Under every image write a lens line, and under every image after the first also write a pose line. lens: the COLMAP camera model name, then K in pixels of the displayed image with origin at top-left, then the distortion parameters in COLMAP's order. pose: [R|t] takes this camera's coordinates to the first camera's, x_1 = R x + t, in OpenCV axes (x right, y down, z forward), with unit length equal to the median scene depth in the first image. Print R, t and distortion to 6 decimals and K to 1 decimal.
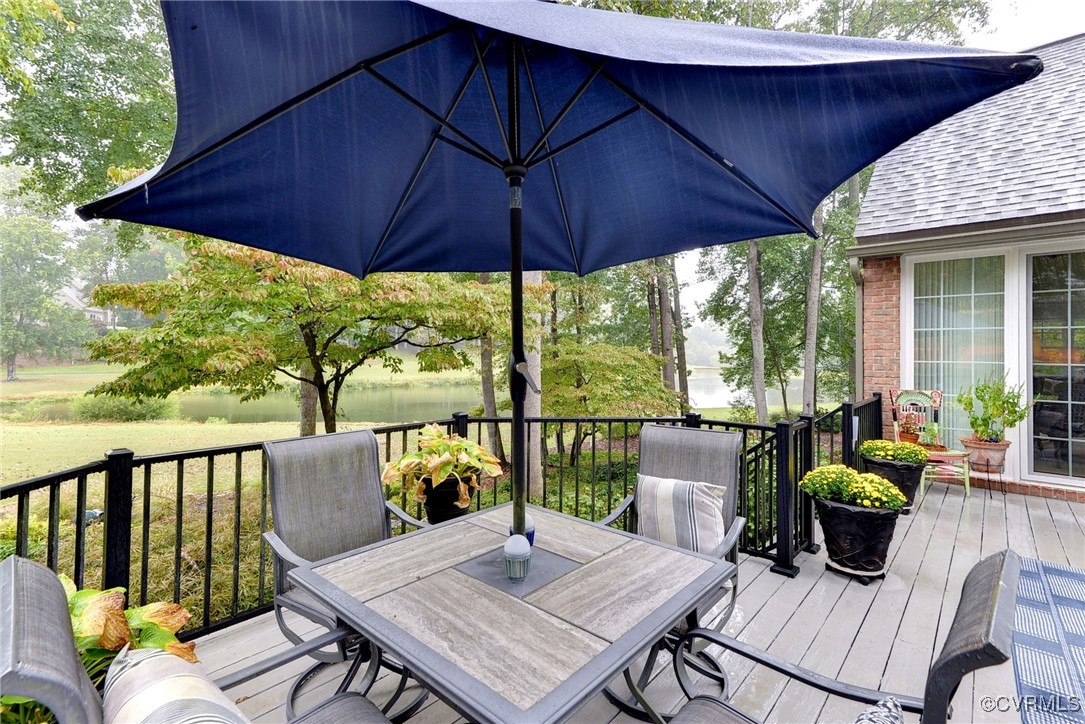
lens RADIAL K [[520.3, 0, 514.6], [0, 520.3, 343.0], [0, 0, 1]] dist [0.024792, -0.001078]
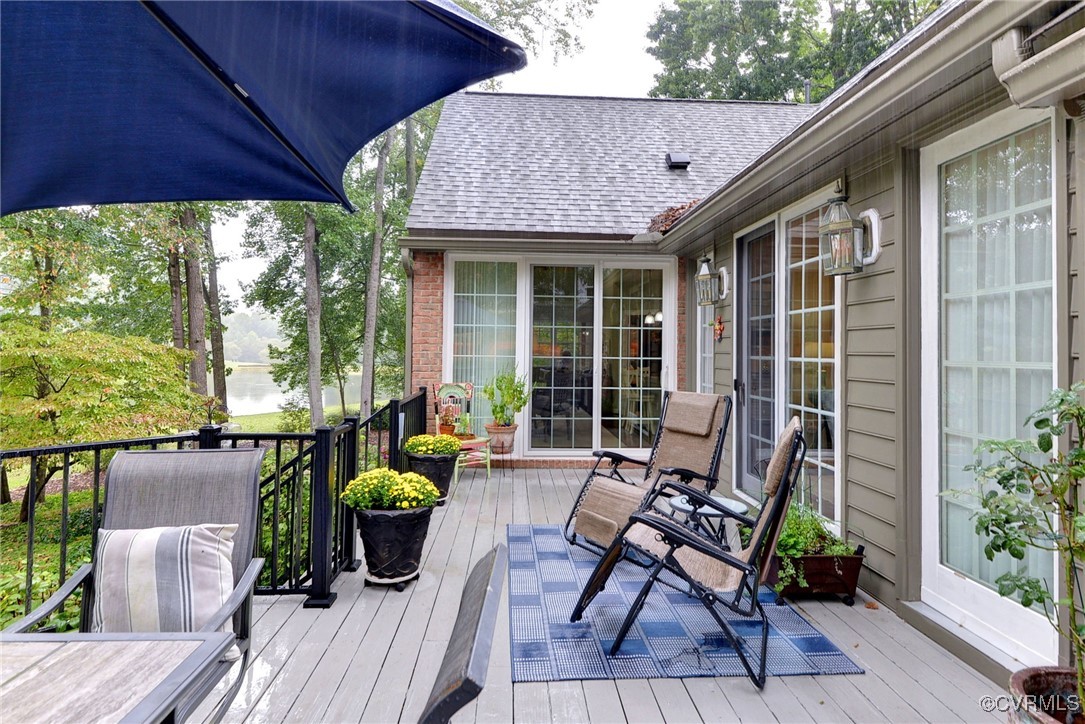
lens RADIAL K [[553.2, 0, 540.7], [0, 553.2, 333.0], [0, 0, 1]] dist [0.000222, -0.000936]
pose [[0.717845, 0.022693, 0.695833, 0.132603], [-0.018323, 0.999738, -0.013702, 0.002704], [-0.695962, -0.002914, 0.718072, 0.106135]]
